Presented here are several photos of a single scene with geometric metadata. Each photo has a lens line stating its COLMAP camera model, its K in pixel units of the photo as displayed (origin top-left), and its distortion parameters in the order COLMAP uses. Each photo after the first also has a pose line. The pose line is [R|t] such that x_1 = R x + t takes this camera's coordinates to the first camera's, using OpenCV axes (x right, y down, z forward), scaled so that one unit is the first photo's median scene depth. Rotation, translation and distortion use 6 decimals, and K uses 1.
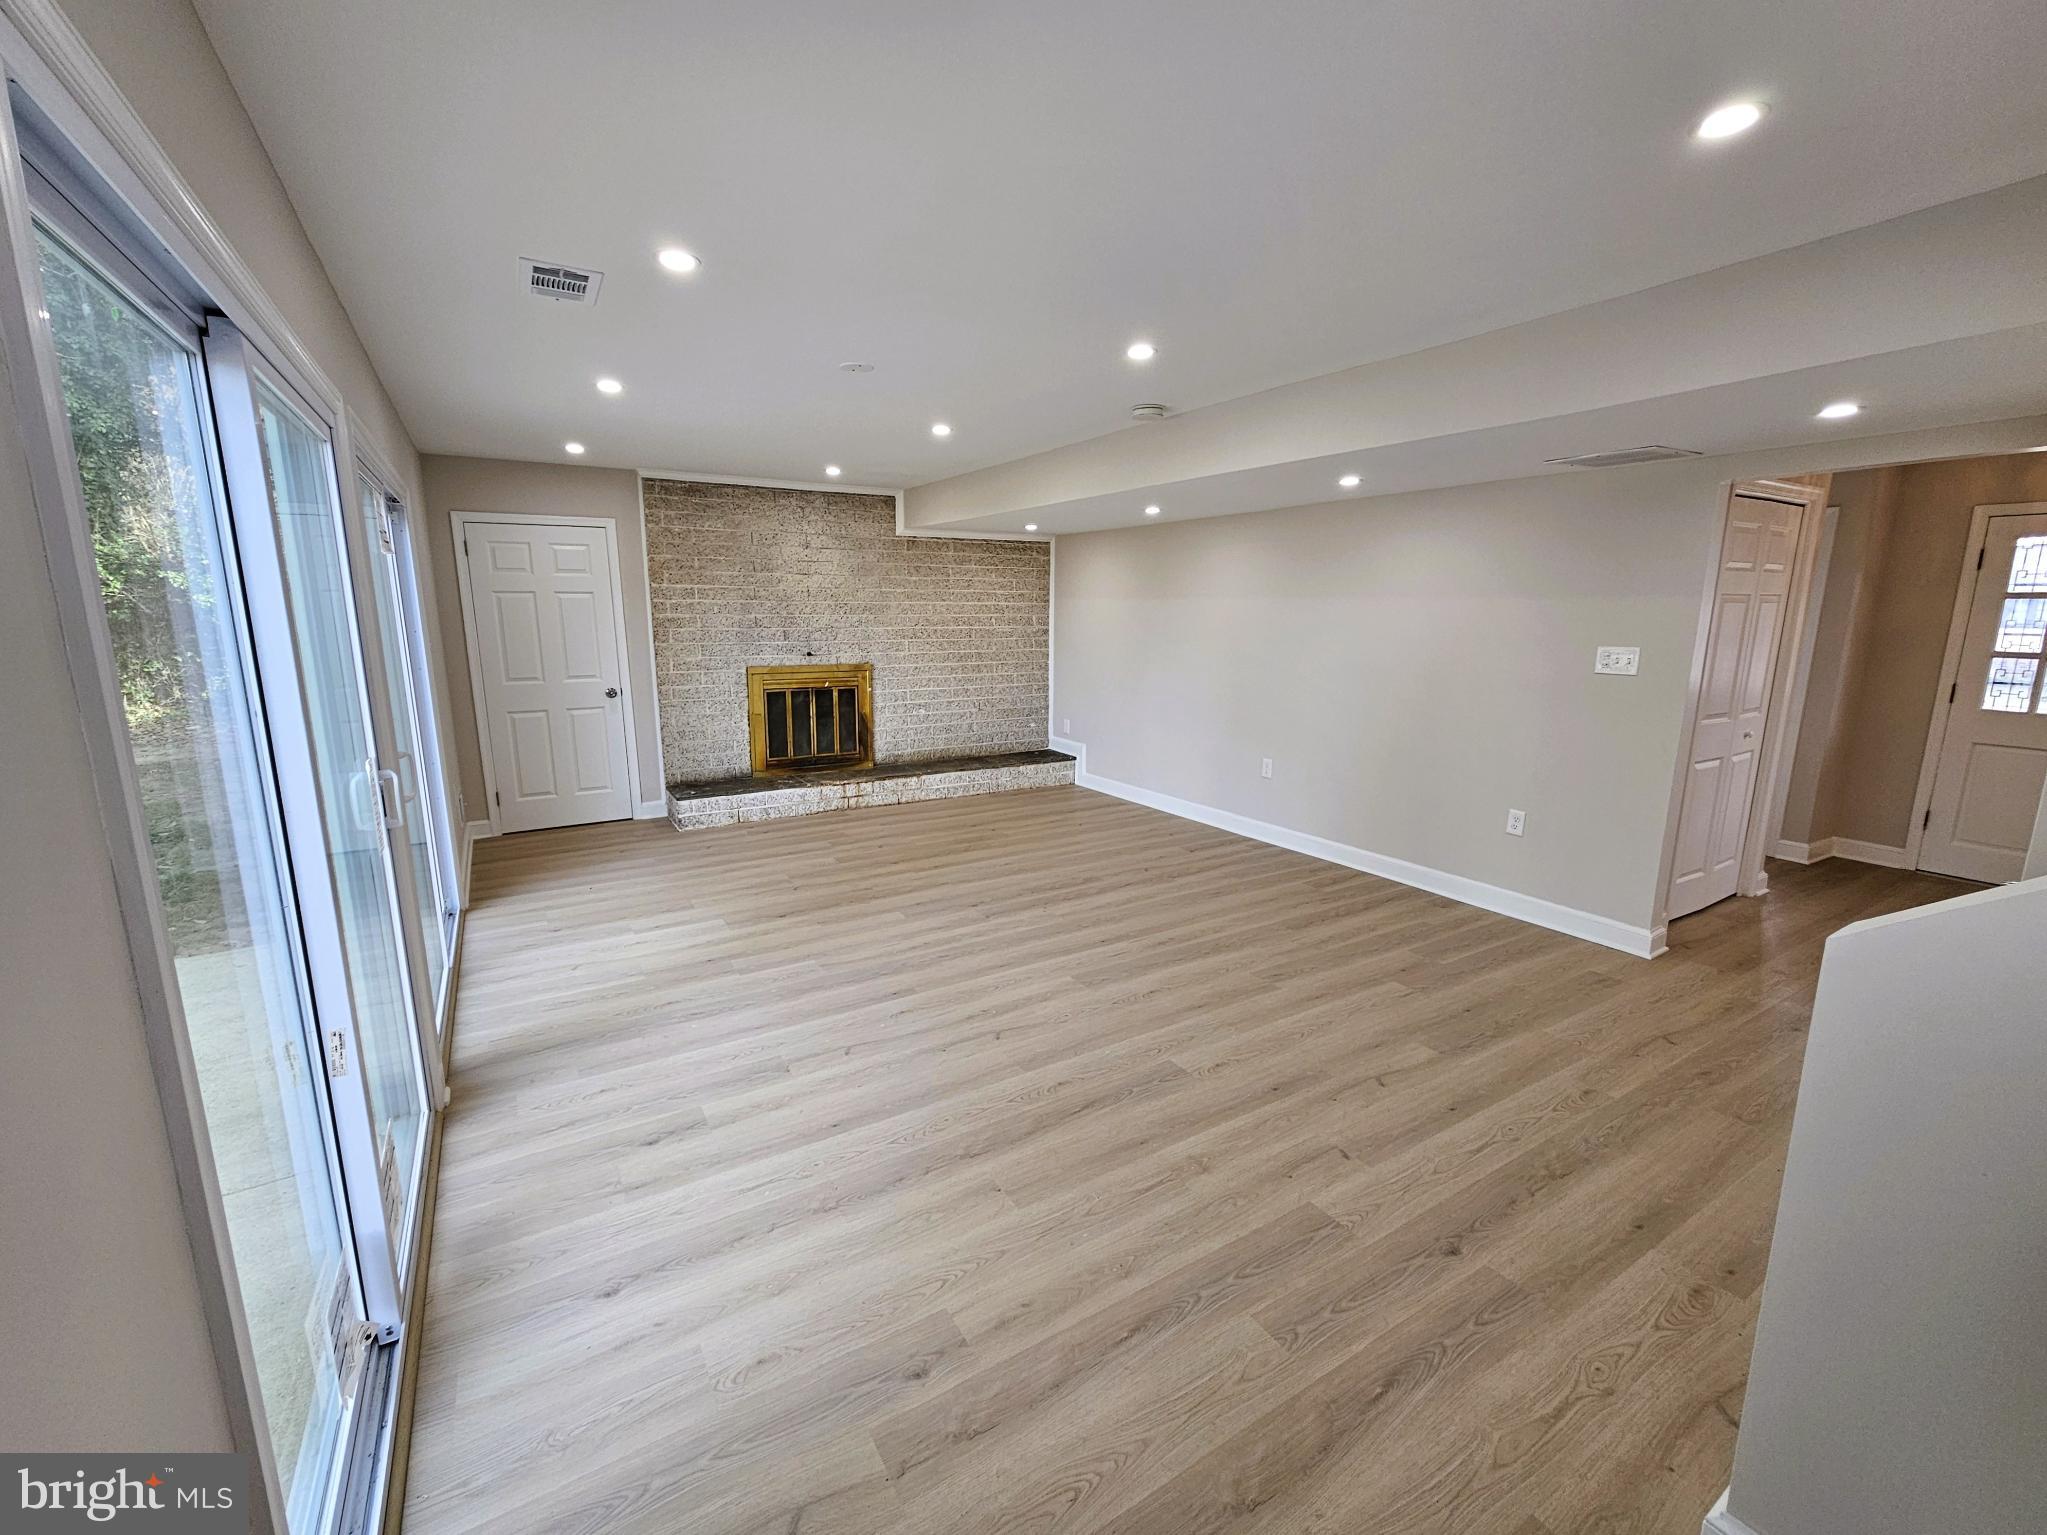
lens RADIAL K [[841.3, 0, 1017.6], [0, 841.3, 769.8], [0, 0, 1]] dist [0.000773, -0.000085]
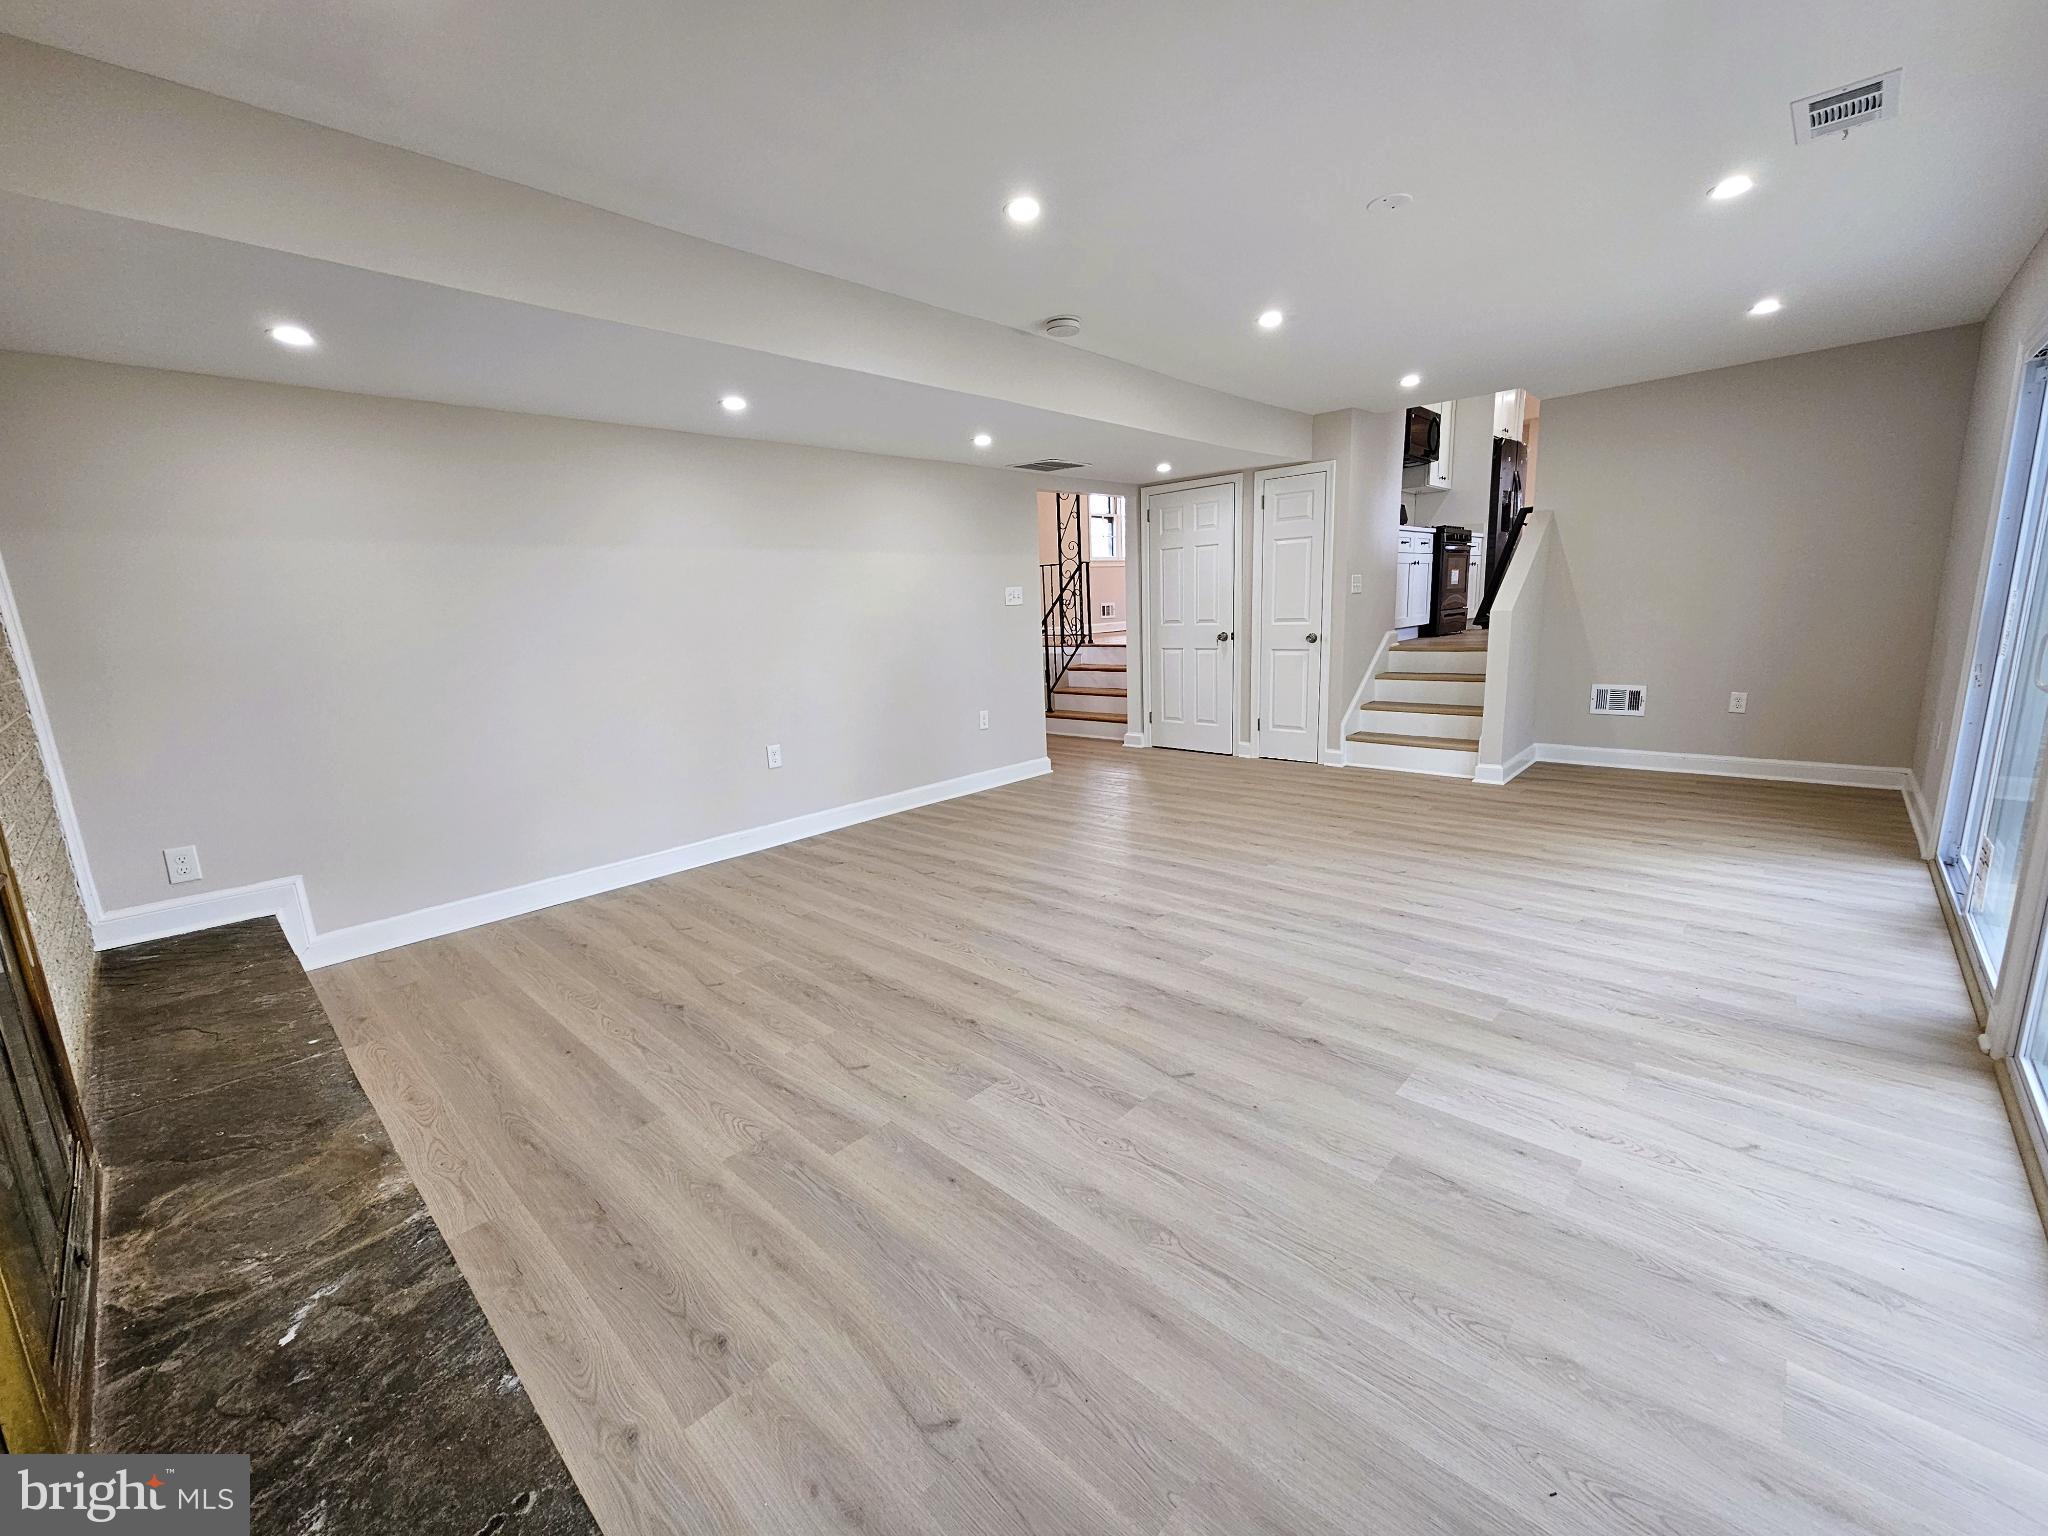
lens RADIAL K [[841.7, 0, 1018.1], [0, 841.7, 770.3], [0, 0, 1]] dist [0.000773, -0.000085]
pose [[-0.262604, -0.182812, 0.947427, -0.583601], [0.226809, 0.942682, 0.244763, -0.144702], [-0.937868, 0.279161, -0.206088, 0.998670]]
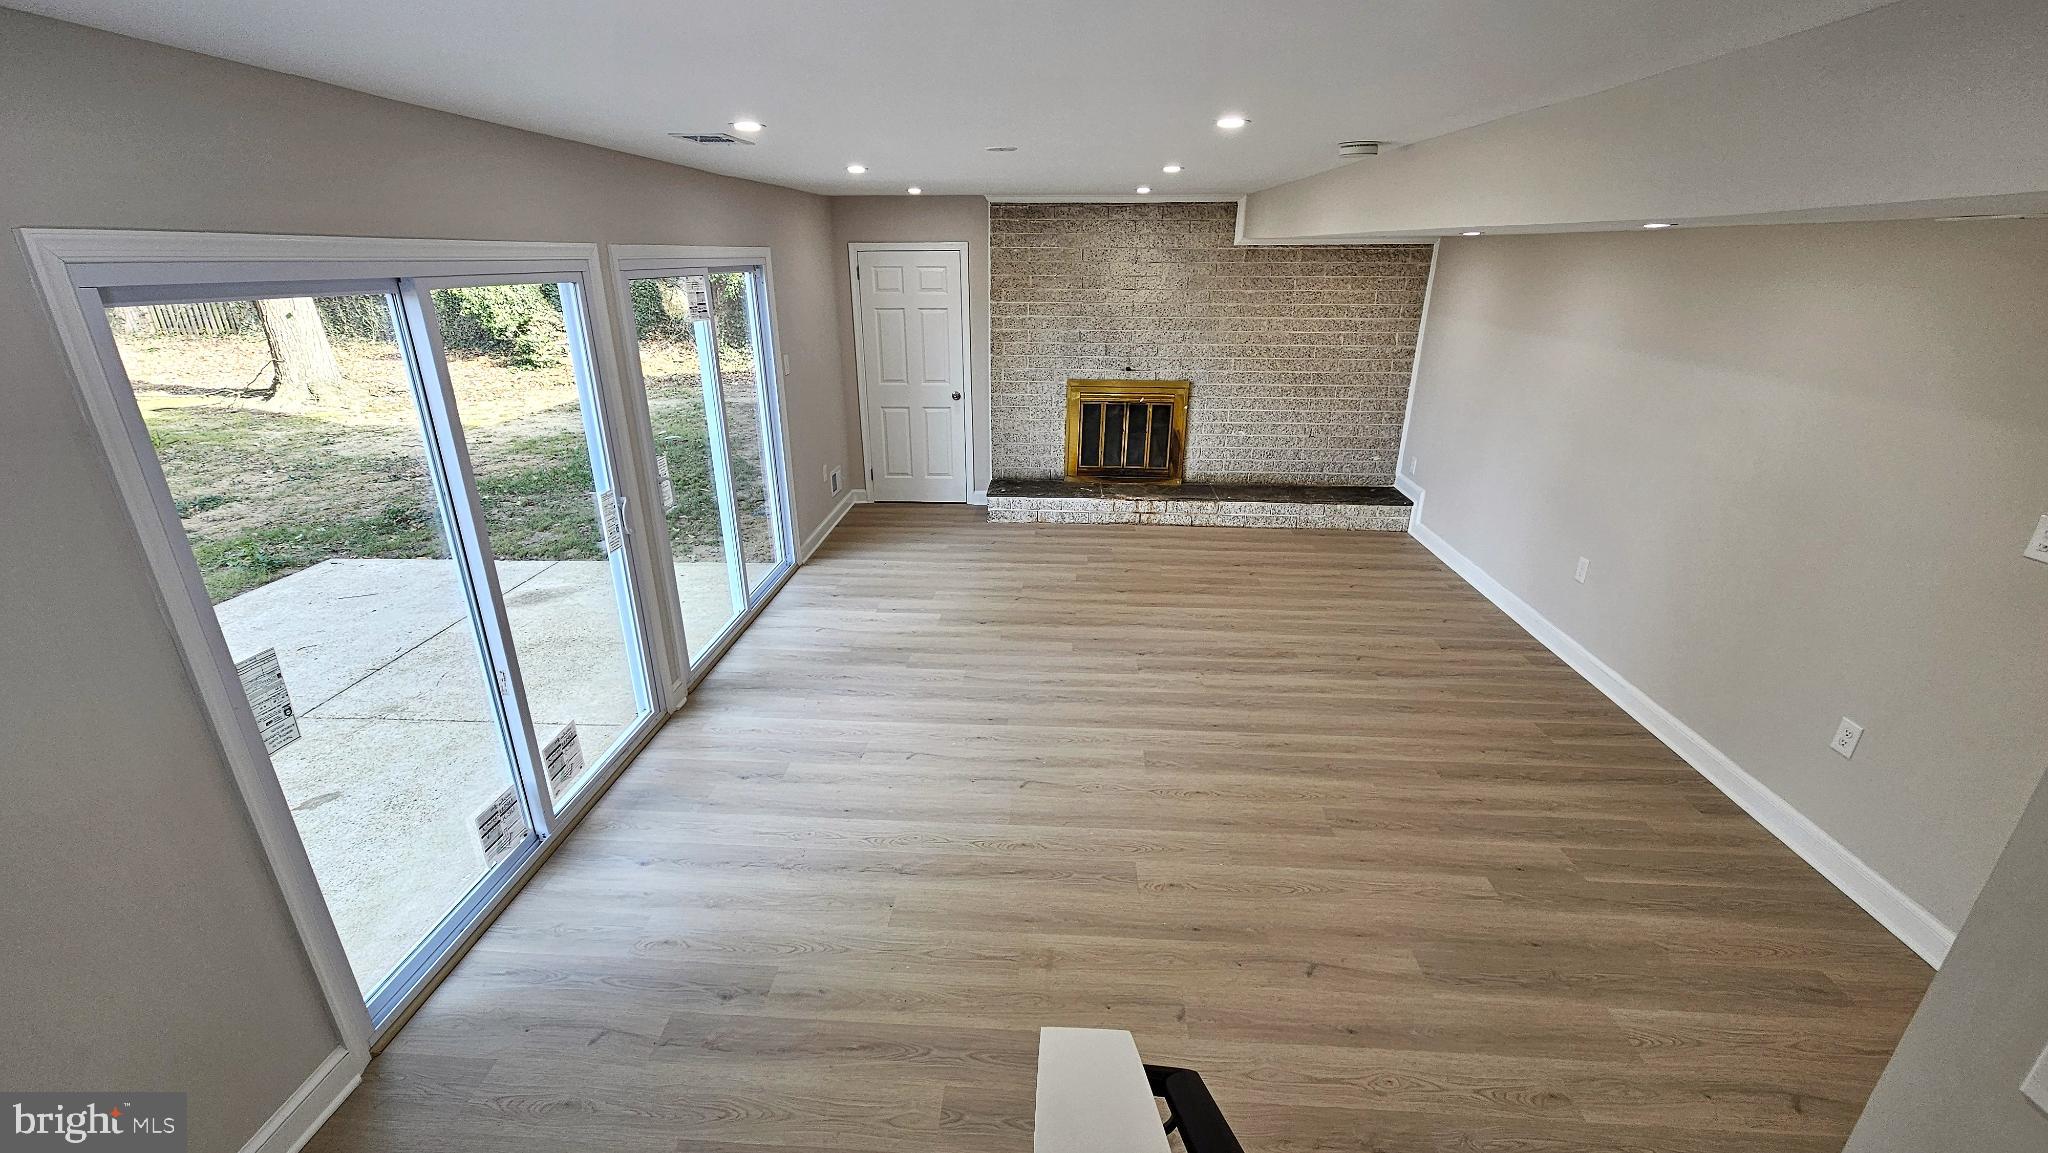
lens RADIAL K [[840.9, 0, 1020.3], [0, 840.9, 578.4], [0, 0, 1]] dist [0.000008, 0.000264]
pose [[0.823967, 0.203291, -0.528915, 0.296365], [-0.105865, 0.972221, 0.208756, -0.109214], [0.556661, -0.116015, 0.822599, 0.055810]]
